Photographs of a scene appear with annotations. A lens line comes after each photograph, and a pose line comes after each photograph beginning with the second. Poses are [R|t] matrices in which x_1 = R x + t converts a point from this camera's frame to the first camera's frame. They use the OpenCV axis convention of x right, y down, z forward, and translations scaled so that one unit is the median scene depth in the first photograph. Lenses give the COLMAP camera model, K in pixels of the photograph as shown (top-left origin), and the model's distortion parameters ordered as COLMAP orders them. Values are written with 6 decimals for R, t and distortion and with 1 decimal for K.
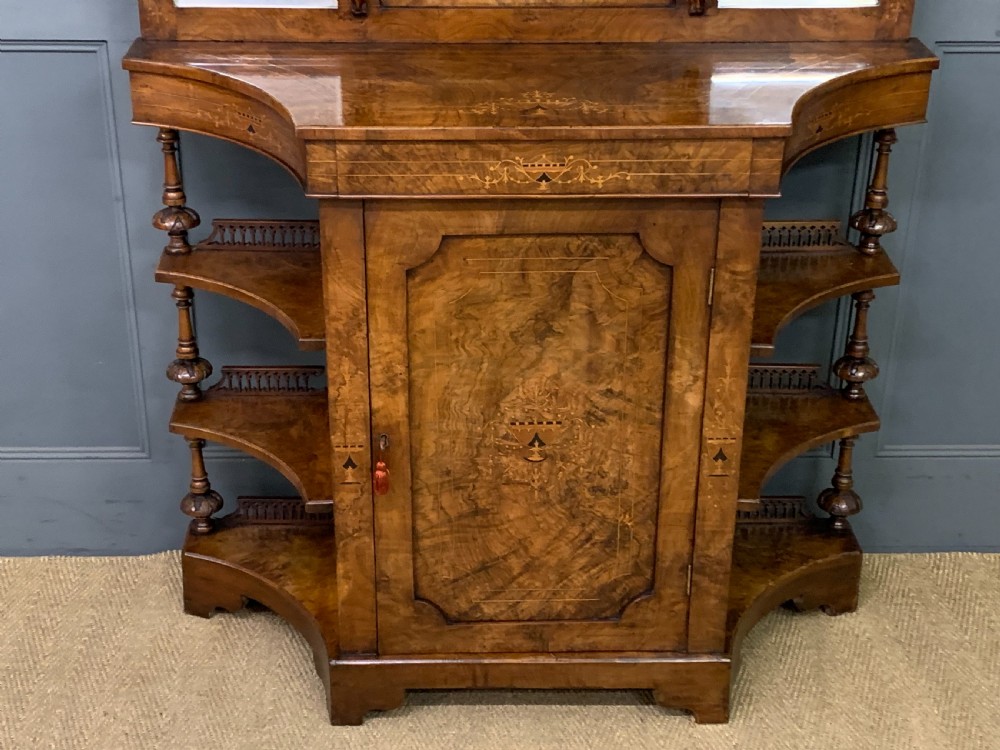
lens RADIAL K [[1521.6, 0, 473.2], [0, 1521.6, 373.1], [0, 0, 1]] dist [0.235935, -0.809256]
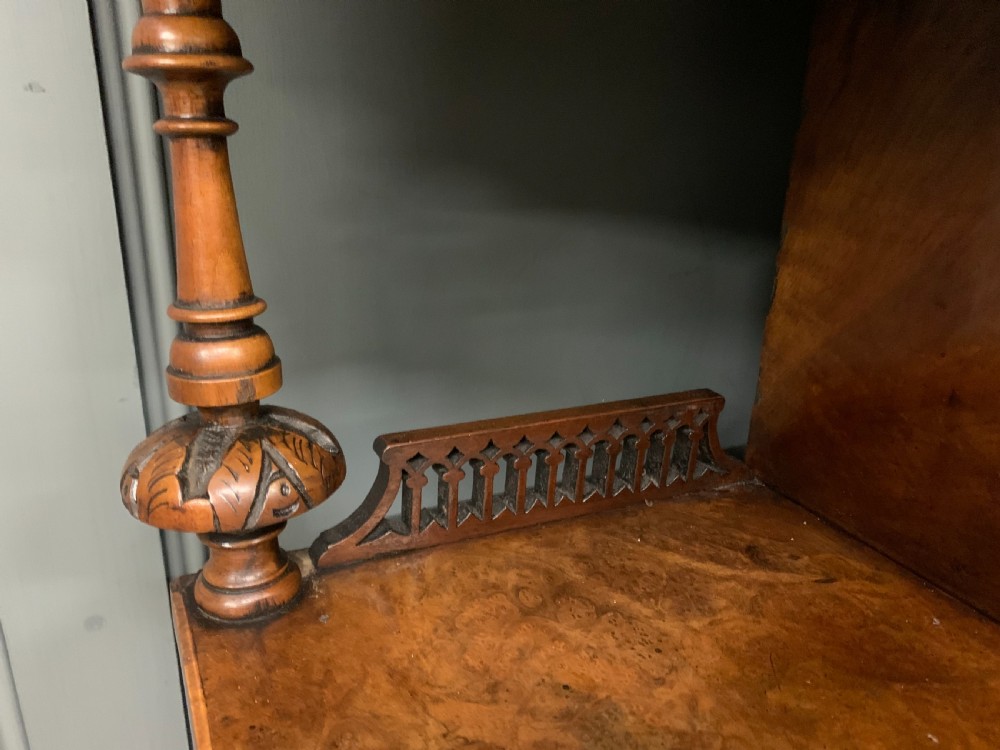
lens RADIAL K [[773.1, 0, 490.2], [0, 773.1, 377.0], [0, 0, 1]] dist [0.045733, -0.050667]
pose [[0.917700, -0.114980, 0.380271, -0.217979], [0.157297, 0.984138, -0.082034, -0.105900], [-0.364807, 0.135098, 0.921230, 0.957292]]
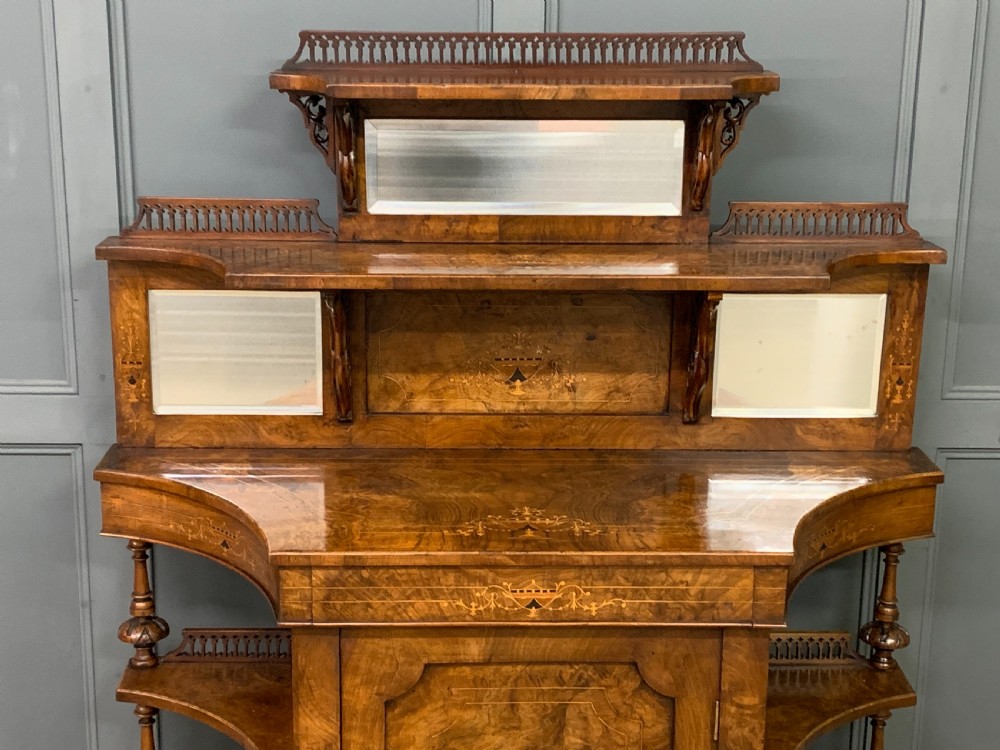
lens RADIAL K [[1517.3, 0, 498.7], [0, 1517.3, 376.3], [0, 0, 1]] dist [0.248401, -0.875387]
pose [[0.999894, 0.004629, 0.013817, 0.010201], [-0.001741, 0.979373, -0.202055, -0.067765], [-0.014467, 0.202010, 0.979277, 0.051198]]
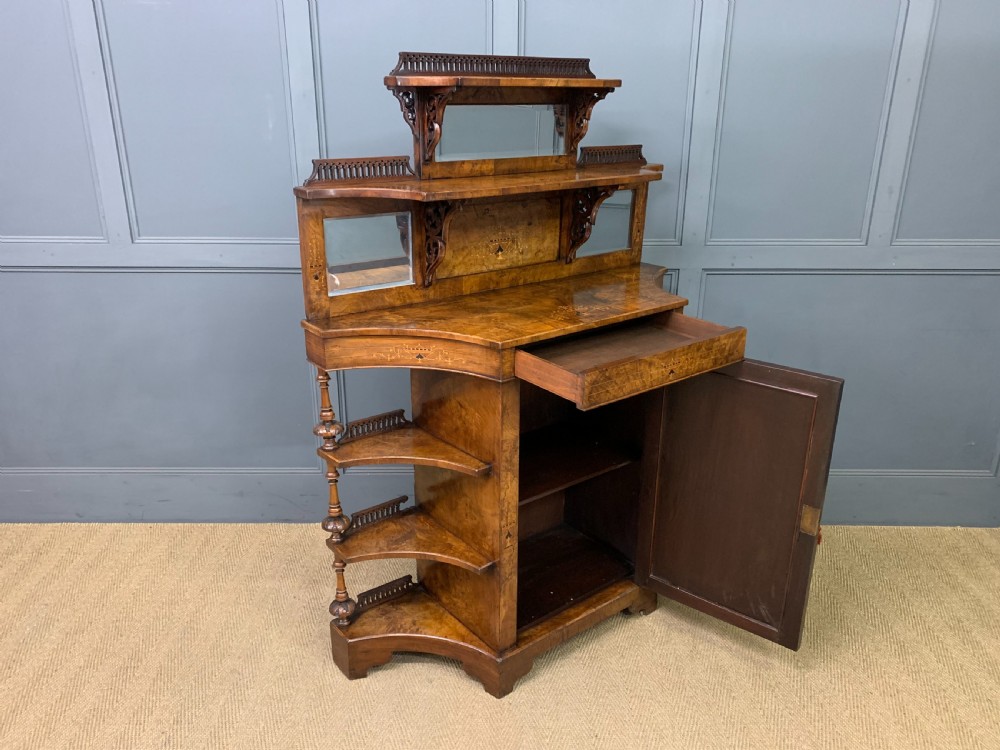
lens RADIAL K [[767.3, 0, 495.6], [0, 767.3, 383.8], [0, 0, 1]] dist [0.190575, -0.480005]
pose [[0.796827, -0.208101, 0.567239, -0.541075], [0.272213, 0.961783, -0.029544, -0.080546], [-0.539413, 0.177952, 0.823023, 0.264682]]
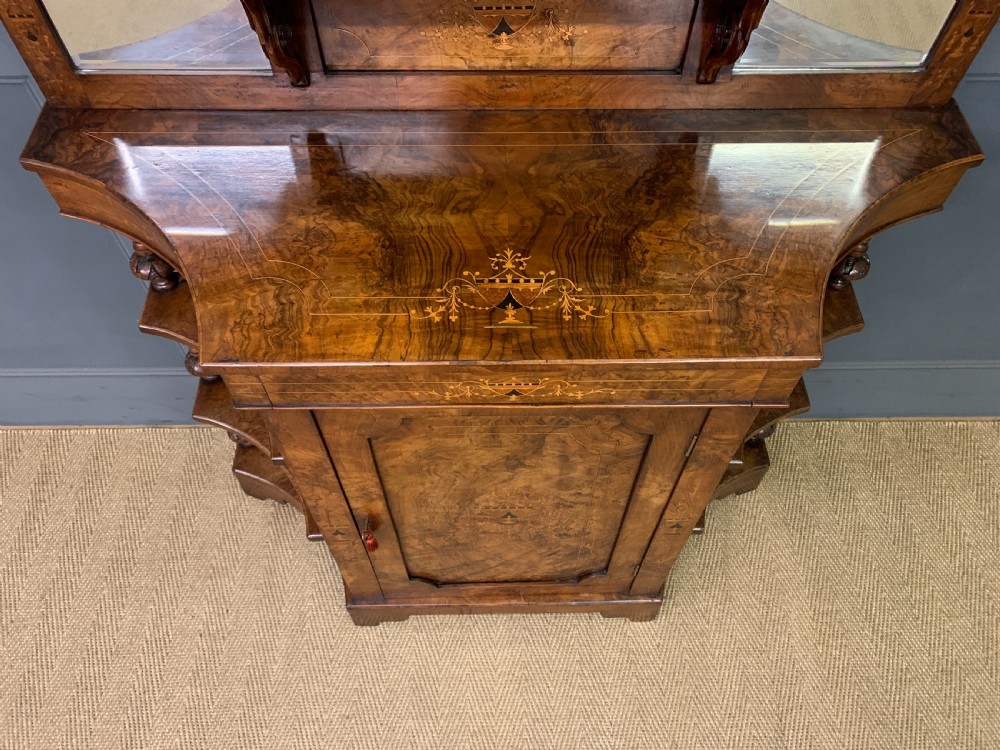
lens RADIAL K [[756.5, 0, 502.5], [0, 756.5, 373.2], [0, 0, 1]] dist [0.188133, -0.456762]
pose [[0.999992, 0.001448, 0.003725, 0.034422], [-0.003098, 0.869676, 0.493612, -0.308835], [-0.002525, -0.493620, 0.869674, 0.572087]]
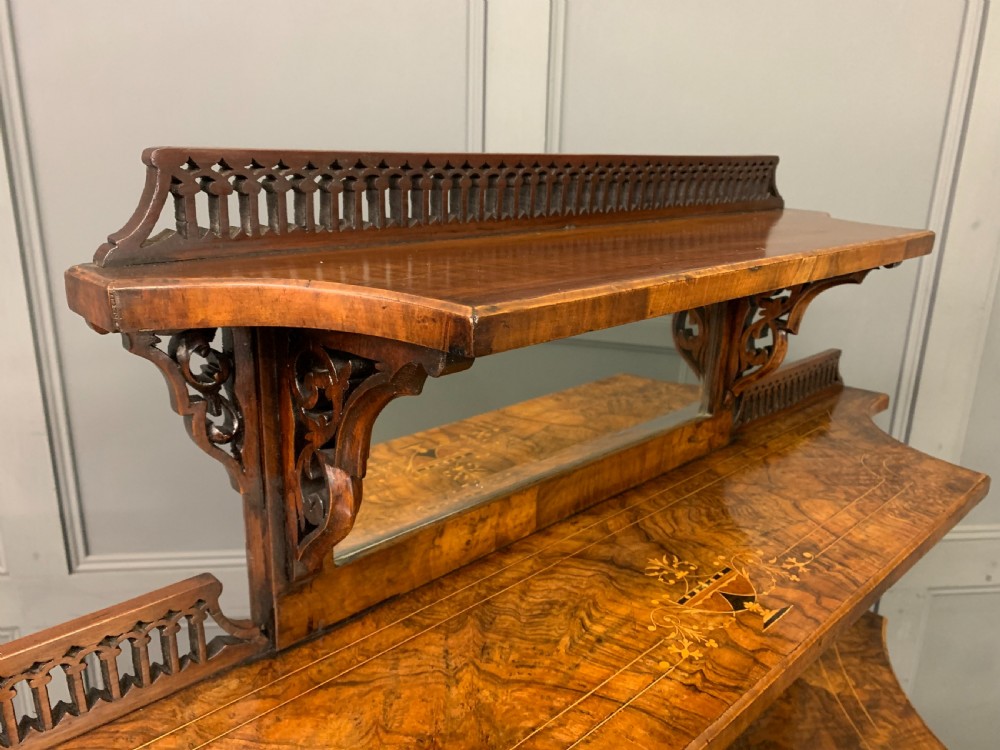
lens RADIAL K [[740.4, 0, 474.3], [0, 740.4, 376.1], [0, 0, 1]] dist [0.025763, 0.000203]
pose [[0.736704, -0.172841, 0.653753, -0.154896], [0.298171, 0.950752, -0.084642, -0.379439], [-0.606927, 0.257286, 0.751960, 0.770052]]
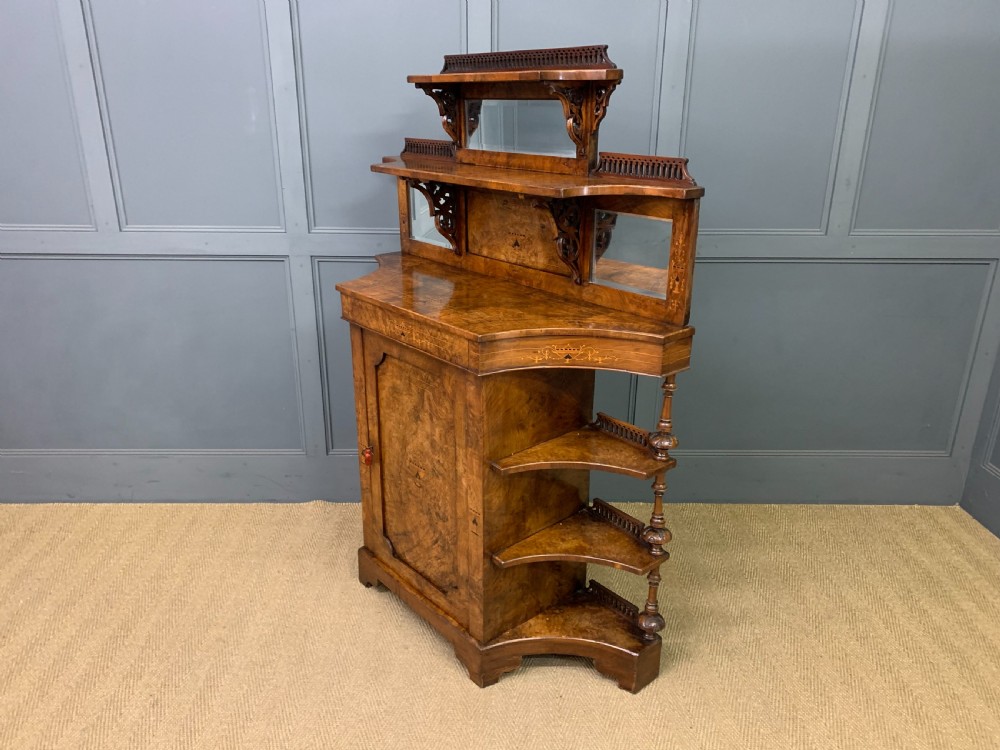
lens RADIAL K [[750.3, 0, 495.8], [0, 750.3, 379.1], [0, 0, 1]] dist [0.188703, -0.438222]
pose [[0.635089, 0.267870, -0.724505, 0.743323], [-0.349991, 0.935931, 0.039245, -0.136822], [0.688599, 0.228646, 0.688151, 0.389748]]
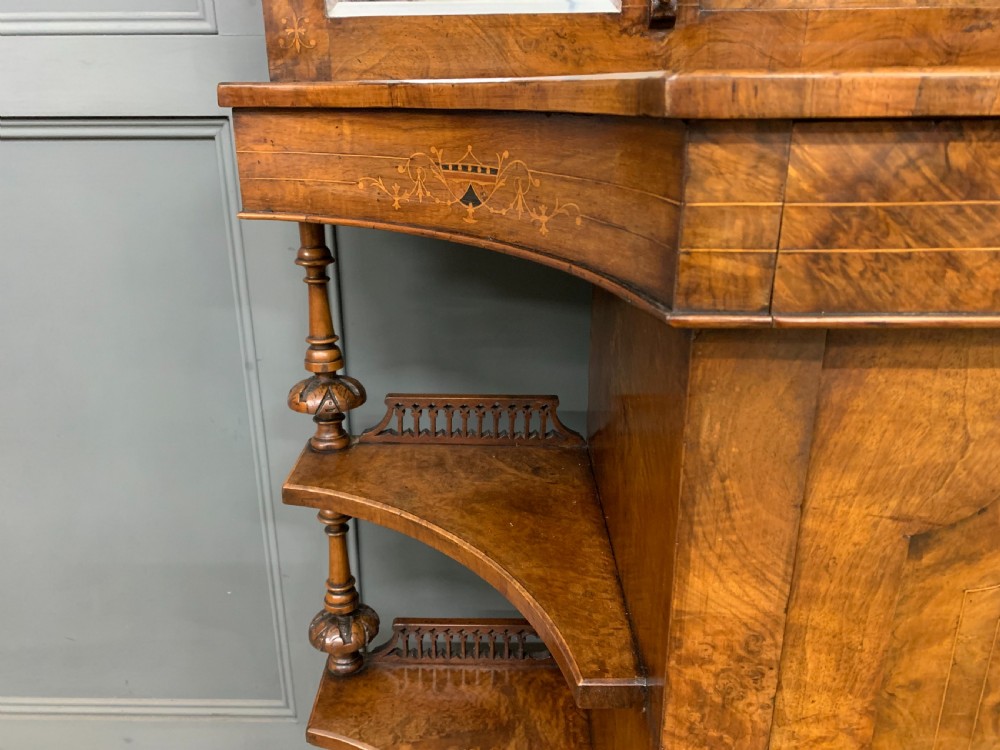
lens RADIAL K [[773.1, 0, 490.2], [0, 773.1, 377.0], [0, 0, 1]] dist [0.045733, -0.050667]
pose [[0.999066, 0.001403, -0.043198, -0.124711], [-0.006707, 0.992399, -0.122879, -0.075602], [0.042697, 0.123054, 0.991481, 0.754806]]
